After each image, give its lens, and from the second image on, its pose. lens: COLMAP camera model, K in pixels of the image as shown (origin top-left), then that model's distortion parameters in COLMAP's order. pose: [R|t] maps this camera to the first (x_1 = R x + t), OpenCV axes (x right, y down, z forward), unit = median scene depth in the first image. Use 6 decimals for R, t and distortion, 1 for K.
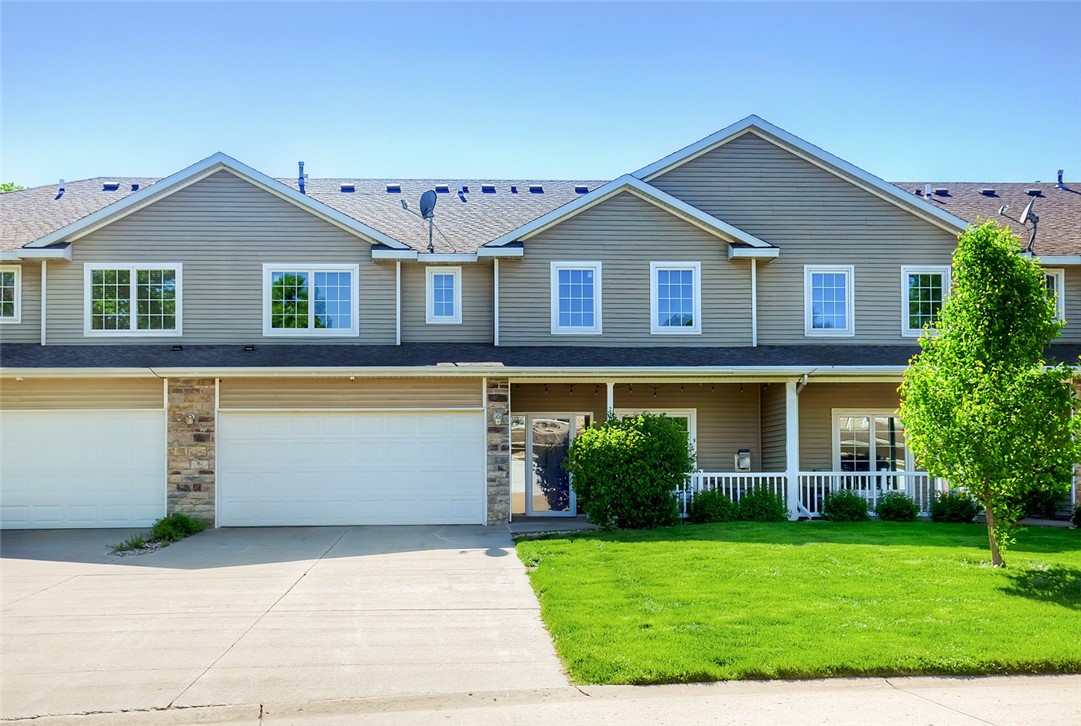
lens RADIAL K [[1027.9, 0, 530.3], [0, 1027.9, 402.4], [0, 0, 1]] dist [-0.006677, 0.018023]
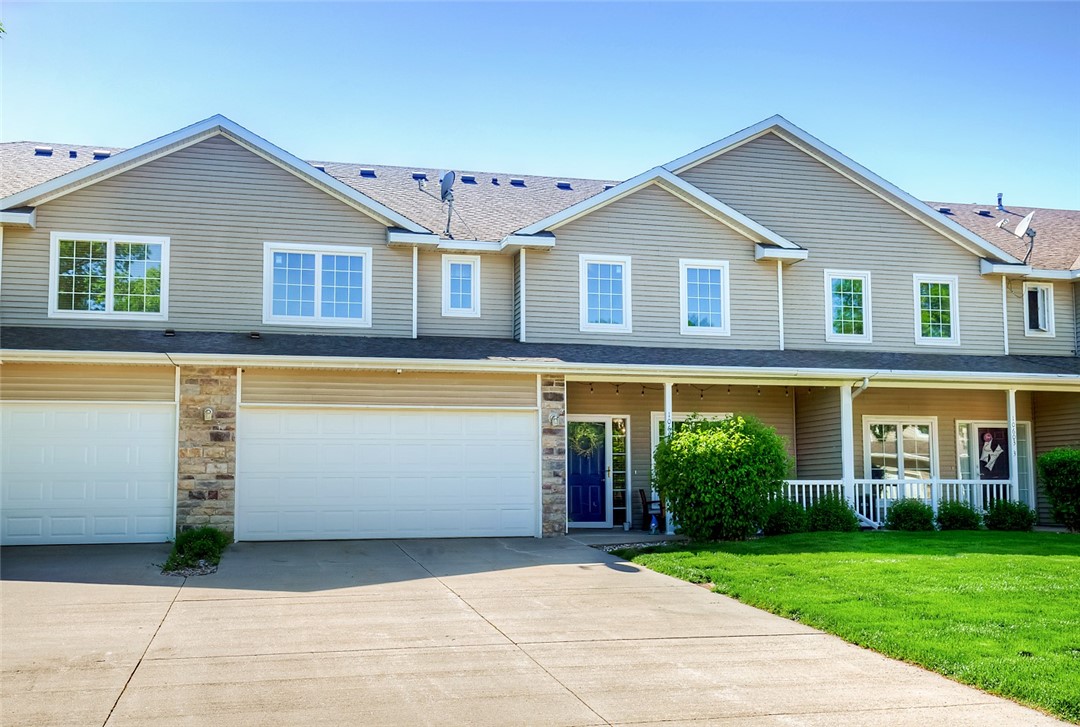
lens RADIAL K [[1026.9, 0, 540.8], [0, 1026.9, 364.1], [0, 0, 1]] dist [-0.006677, 0.018023]
pose [[0.983699, 0.023832, 0.178238, -0.182295], [-0.014837, 0.998556, -0.051630, 0.012296], [-0.179211, 0.048144, 0.982632, 0.092863]]
